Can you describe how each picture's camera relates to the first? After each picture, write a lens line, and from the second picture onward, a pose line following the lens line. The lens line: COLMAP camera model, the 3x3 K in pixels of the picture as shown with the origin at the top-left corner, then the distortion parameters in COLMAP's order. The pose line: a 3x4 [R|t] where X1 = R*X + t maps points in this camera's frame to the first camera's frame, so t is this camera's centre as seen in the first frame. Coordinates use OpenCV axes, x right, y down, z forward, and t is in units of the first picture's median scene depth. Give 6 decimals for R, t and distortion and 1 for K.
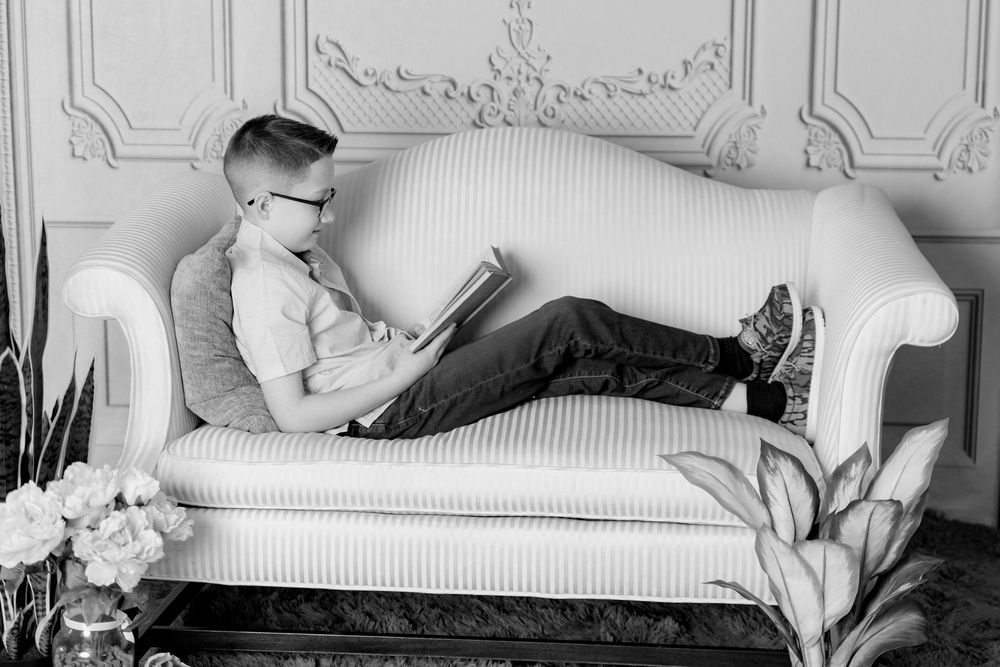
lens RADIAL K [[2052.8, 0, 446.1], [0, 2052.8, 293.4], [0, 0, 1]] dist [-0.006323, 0.008618]
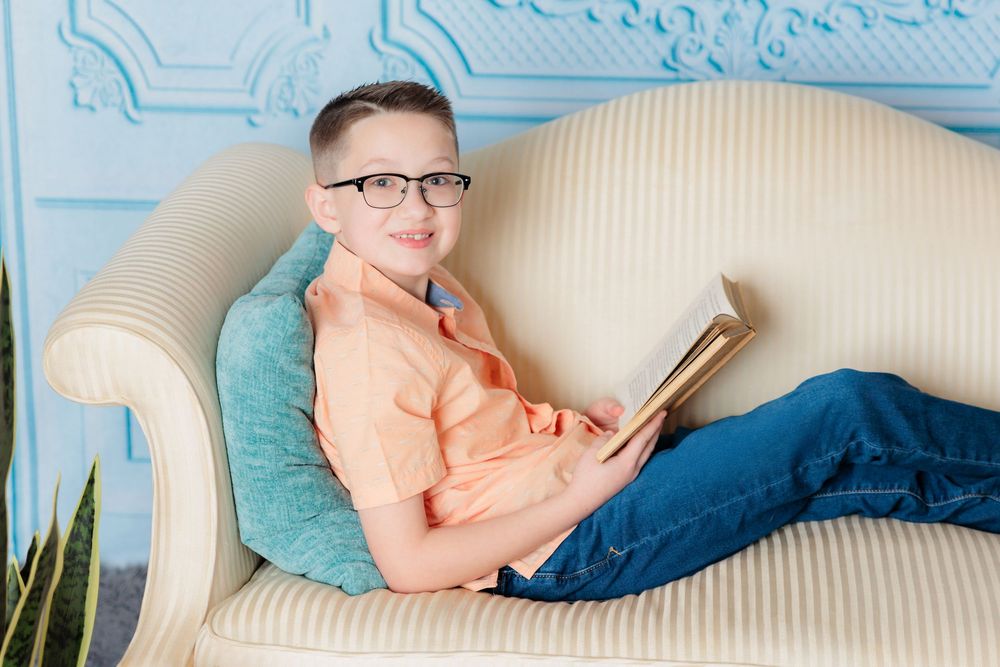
lens RADIAL K [[2231.3, 0, 537.1], [0, 2231.3, 331.2], [0, 0, 1]] dist [0.019091, -0.188316]
pose [[0.999972, 0.006118, 0.004194, -0.031376], [-0.006413, 0.997198, 0.074536, -0.049736], [-0.003726, -0.074560, 0.997210, 0.258771]]
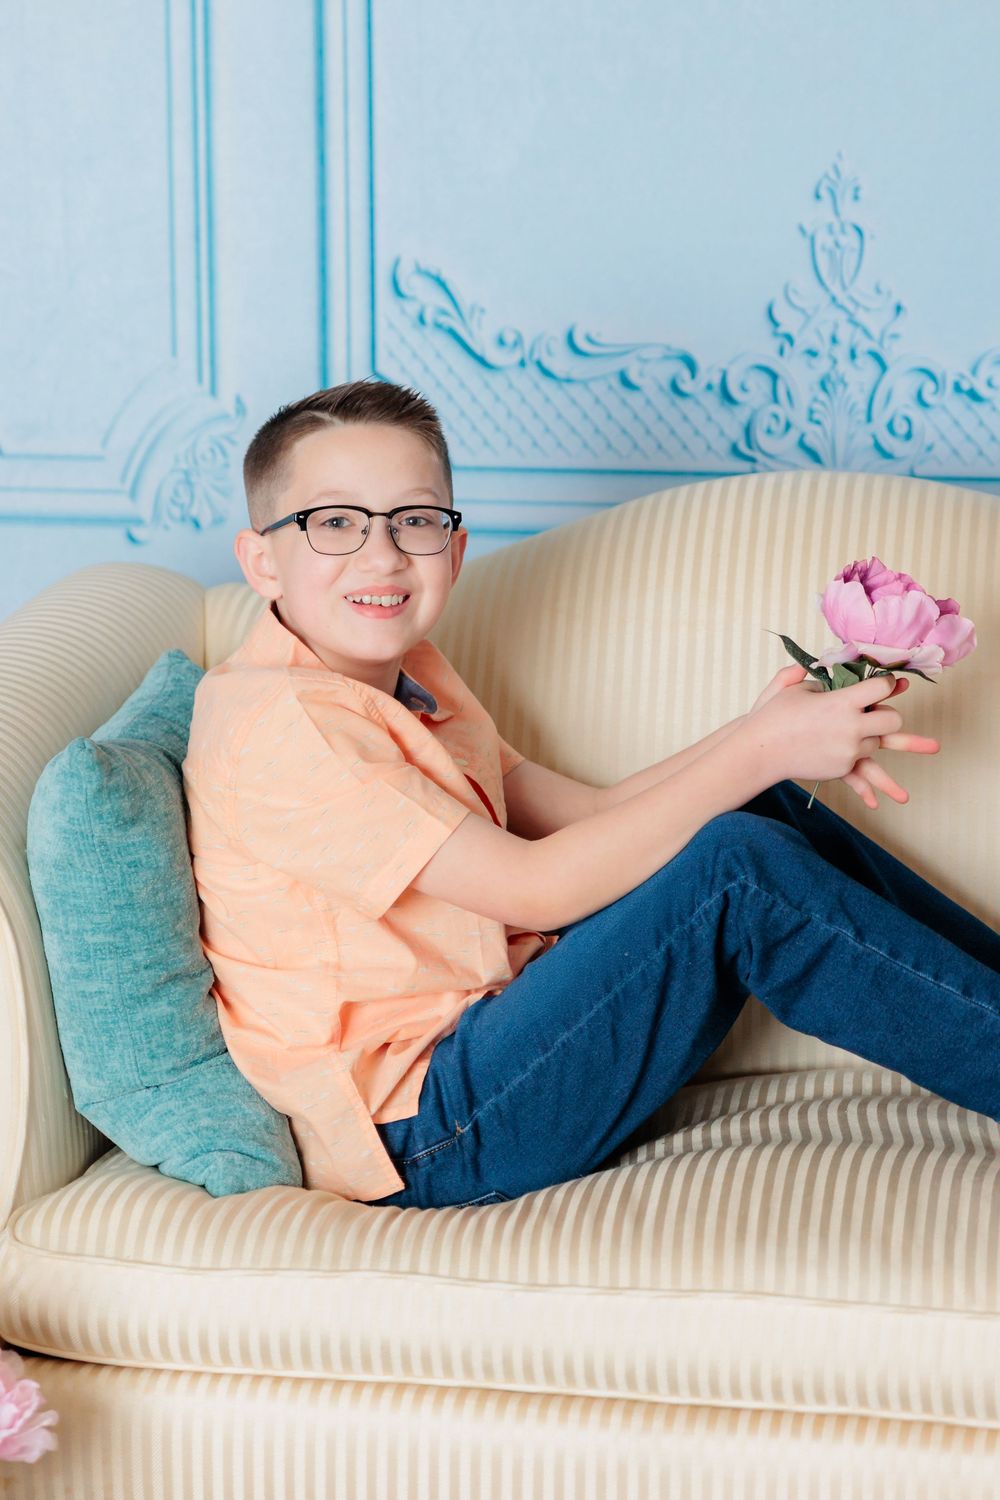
lens RADIAL K [[3782.3, 0, 391.2], [0, 3782.3, 579.2], [0, 0, 1]] dist [0.090511, -1.710924]
pose [[0.995903, 0.007537, -0.090112, 0.013786], [-0.009060, 0.999823, -0.016509, -0.039682], [0.089971, 0.017258, 0.995795, 0.151933]]
